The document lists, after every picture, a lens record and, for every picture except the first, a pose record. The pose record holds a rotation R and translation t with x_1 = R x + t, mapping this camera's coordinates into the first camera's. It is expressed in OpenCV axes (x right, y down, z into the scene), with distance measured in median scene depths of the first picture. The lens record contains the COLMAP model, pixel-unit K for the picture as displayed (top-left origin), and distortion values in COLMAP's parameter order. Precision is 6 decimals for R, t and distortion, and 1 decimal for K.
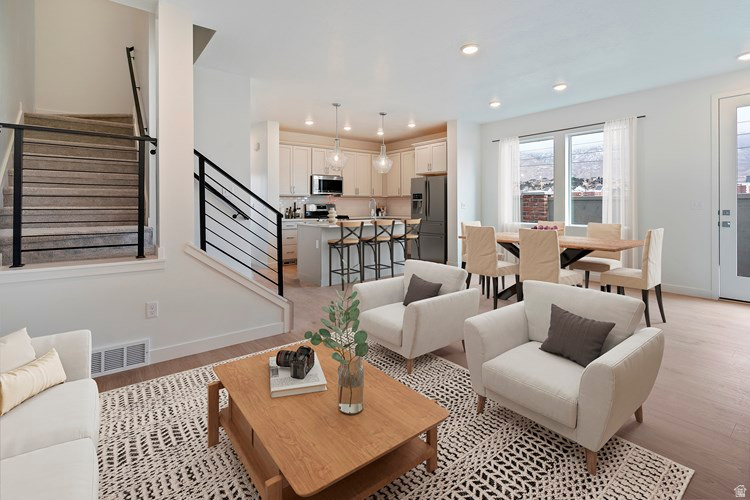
lens RADIAL K [[351.9, 0, 375.0], [0, 351.9, 205.5], [0, 0, 1]] dist [-0.002019, 0.000064]
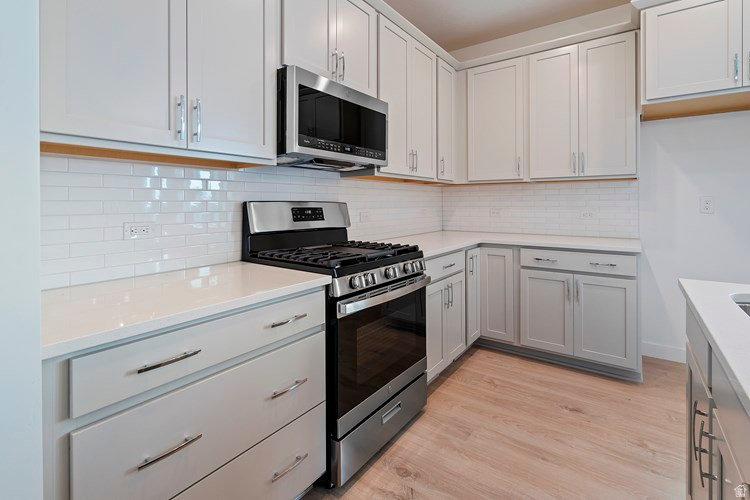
lens RADIAL K [[351.9, 0, 375.0], [0, 351.9, 205.5], [0, 0, 1]] dist [-0.002019, 0.000064]
pose [[0.962805, -0.002607, 0.270186, -0.199267], [0.001757, 0.999993, 0.003387, -0.002773], [-0.270193, -0.002787, 0.962802, 0.841135]]
